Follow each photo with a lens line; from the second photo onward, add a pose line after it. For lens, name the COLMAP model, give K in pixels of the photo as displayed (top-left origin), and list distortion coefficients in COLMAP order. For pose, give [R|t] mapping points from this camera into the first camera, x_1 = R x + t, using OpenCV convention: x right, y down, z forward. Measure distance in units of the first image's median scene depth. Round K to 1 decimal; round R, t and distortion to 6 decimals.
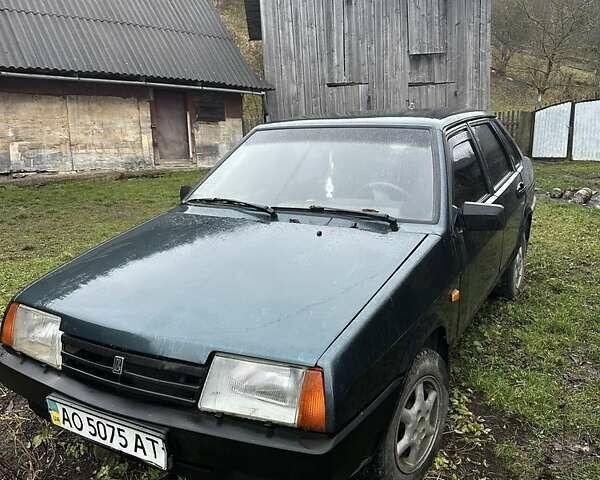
lens RADIAL K [[575.9, 0, 300.0], [0, 575.9, 240.0], [0, 0, 1]] dist [0.120525, -0.221349]
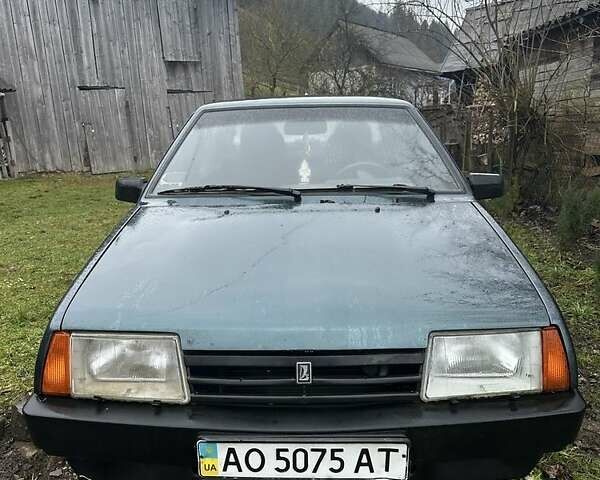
lens RADIAL K [[575.9, 0, 300.0], [0, 575.9, 240.0], [0, 0, 1]] dist [0.120525, -0.221349]
pose [[0.875819, -0.090461, 0.474086, -0.106685], [0.103134, 0.994667, -0.000735, 0.005214], [-0.471492, 0.049538, 0.880478, 0.046795]]
